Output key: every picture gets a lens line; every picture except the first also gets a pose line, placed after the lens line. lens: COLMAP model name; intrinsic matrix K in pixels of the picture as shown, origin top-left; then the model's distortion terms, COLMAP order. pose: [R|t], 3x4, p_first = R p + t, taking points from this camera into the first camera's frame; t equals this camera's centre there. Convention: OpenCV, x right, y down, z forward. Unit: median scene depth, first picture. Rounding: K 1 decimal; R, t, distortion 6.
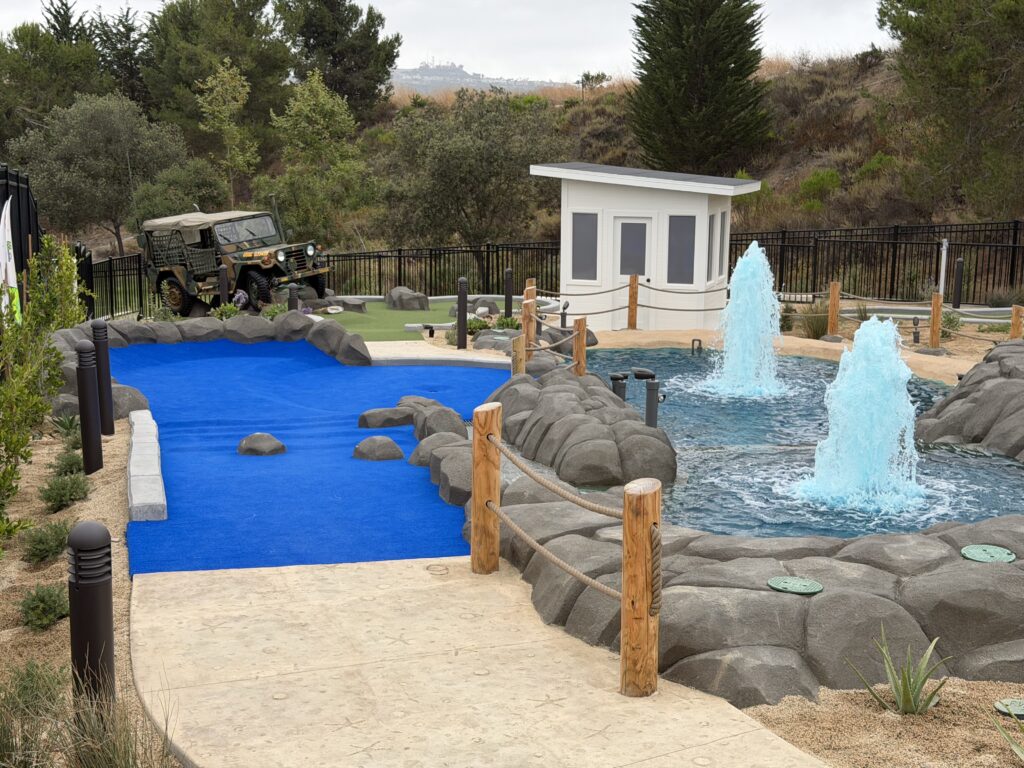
lens RADIAL K [[1402.0, 0, 512.0], [0, 1402.0, 384.0], [0, 0, 1]] dist [0.047566, 0.096422]
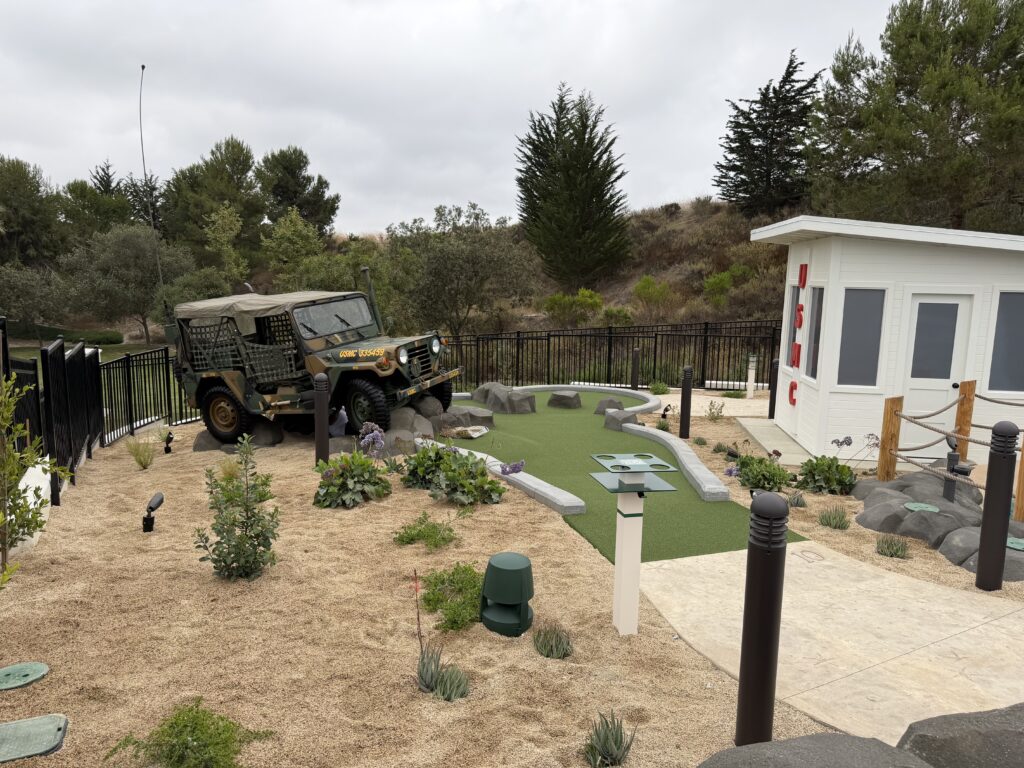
lens RADIAL K [[715.9, 0, 512.0], [0, 715.9, 384.0], [0, 0, 1]] dist [0.005526, -0.003449]
pose [[0.980396, -0.021079, 0.195907, -0.064414], [0.024968, 0.999537, -0.017402, -0.025357], [-0.195450, 0.021953, 0.980468, 0.237606]]
